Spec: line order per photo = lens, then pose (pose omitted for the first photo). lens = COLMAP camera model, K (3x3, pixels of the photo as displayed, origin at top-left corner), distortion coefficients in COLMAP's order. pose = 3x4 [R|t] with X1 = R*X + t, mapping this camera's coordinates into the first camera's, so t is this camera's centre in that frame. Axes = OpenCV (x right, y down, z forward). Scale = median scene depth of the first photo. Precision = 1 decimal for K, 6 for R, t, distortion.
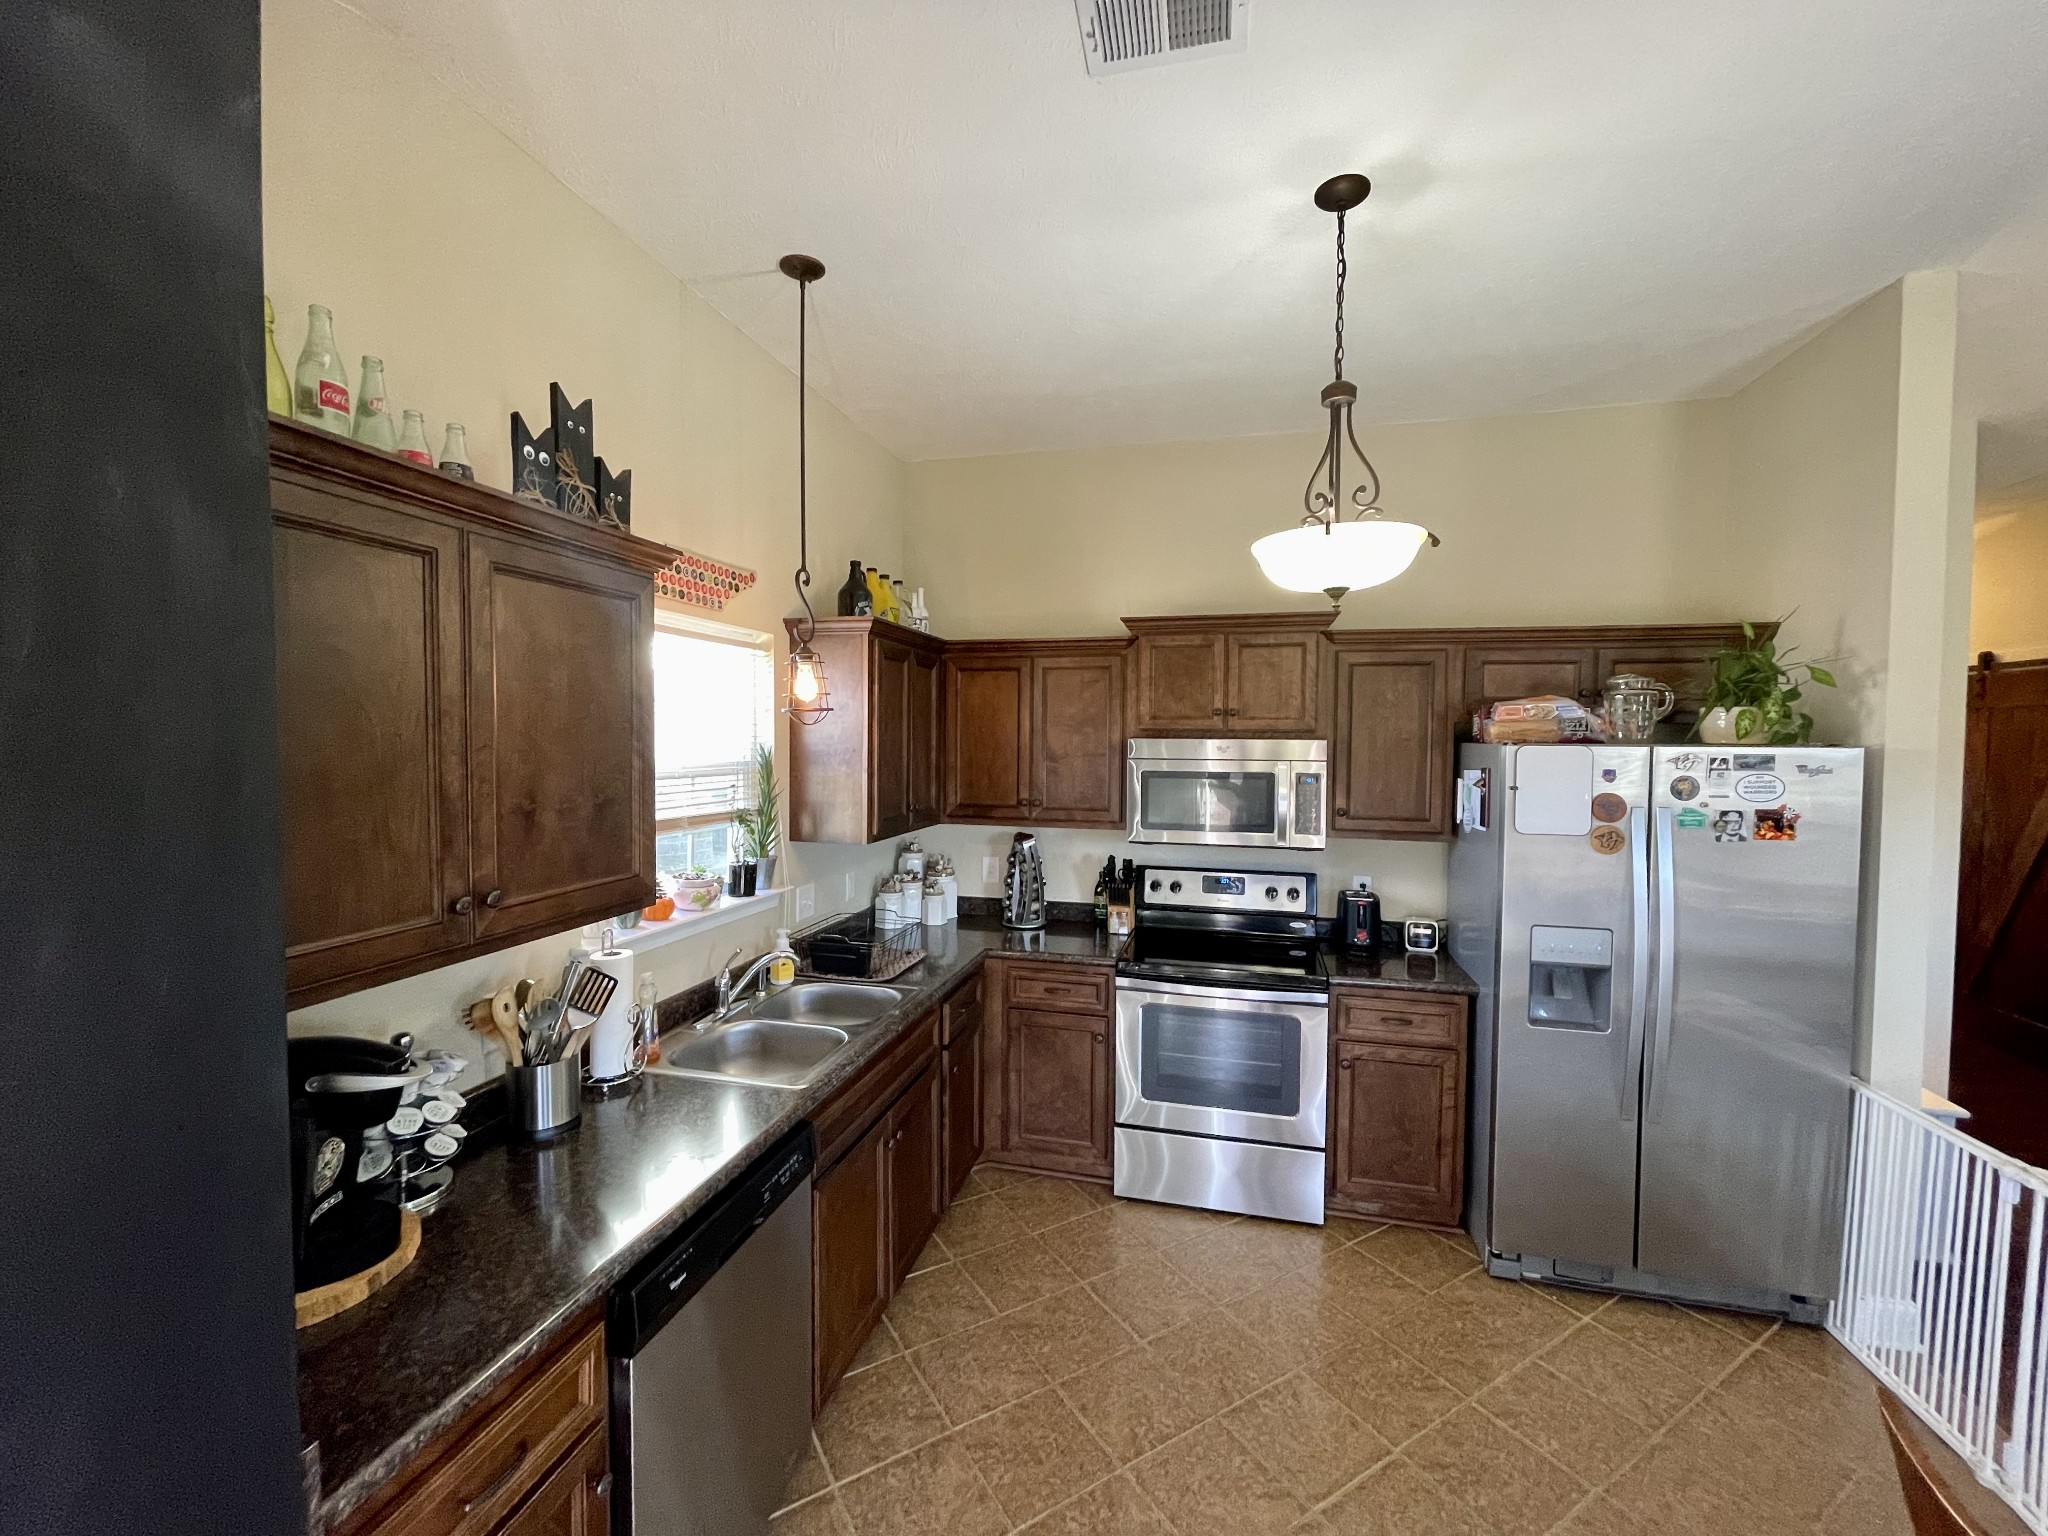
lens RADIAL K [[825.9, 0, 1018.7], [0, 825.9, 778.0], [0, 0, 1]] dist [-0.001030, 0.000308]
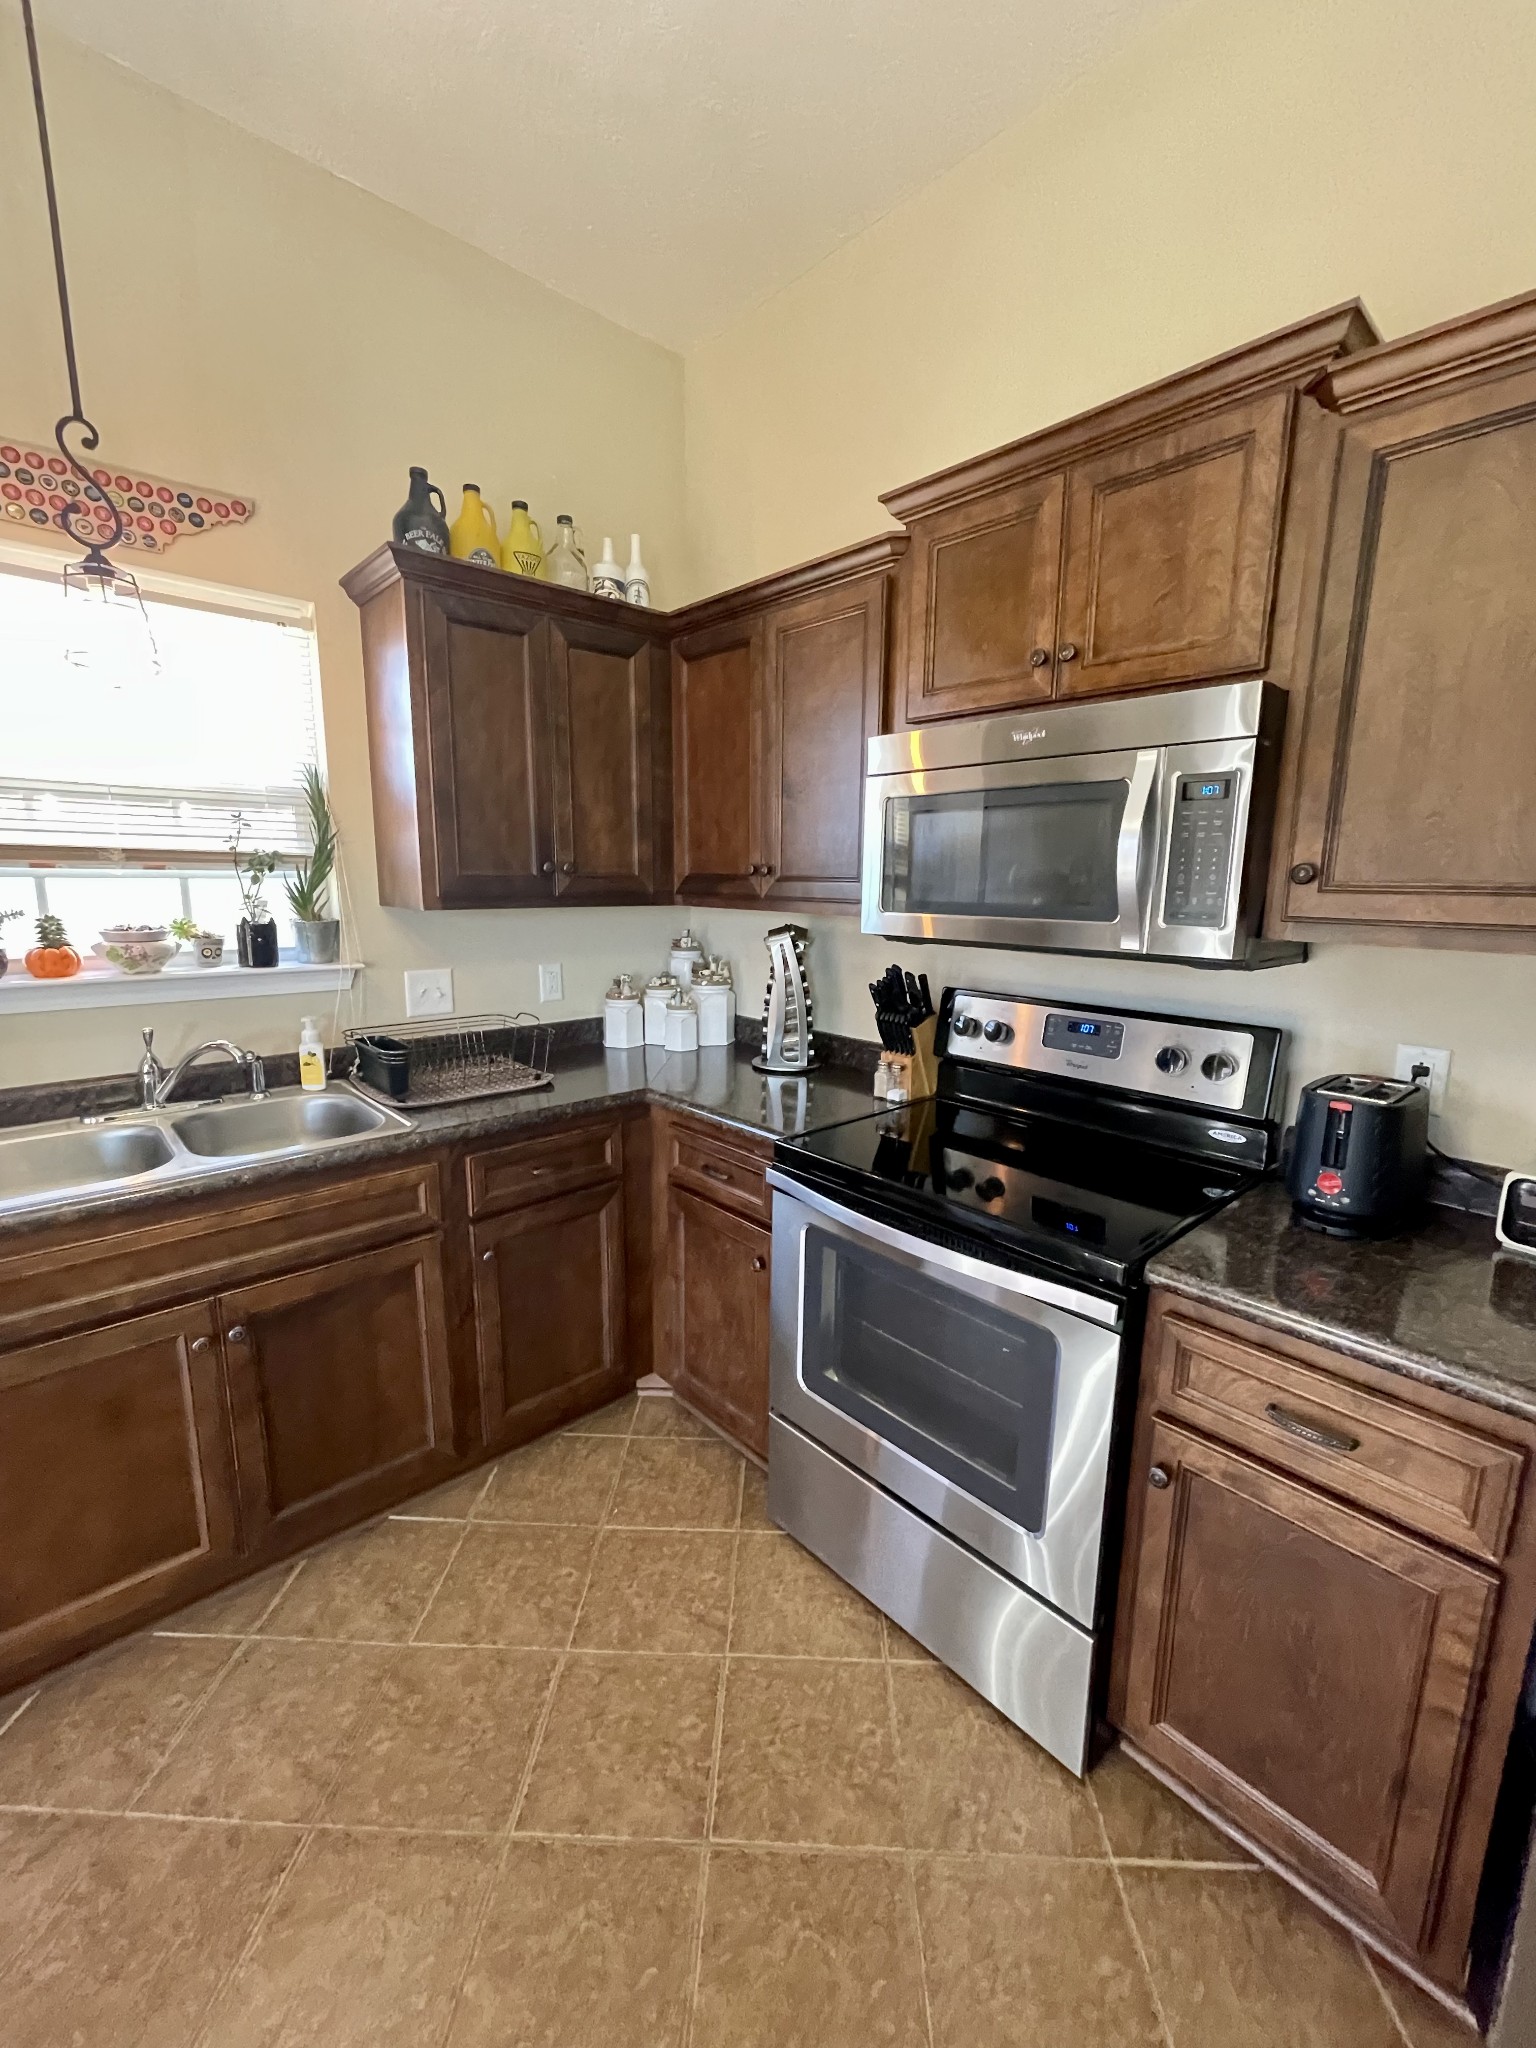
lens RADIAL K [[825.9, 0, 770.7], [0, 825.9, 1028.1], [0, 0, 1]] dist [-0.001030, 0.000308]
pose [[0.840478, 0.099855, -0.532565, 0.390239], [-0.030256, 0.989988, 0.137871, 0.067569], [0.541000, -0.099764, 0.835085, 0.521625]]
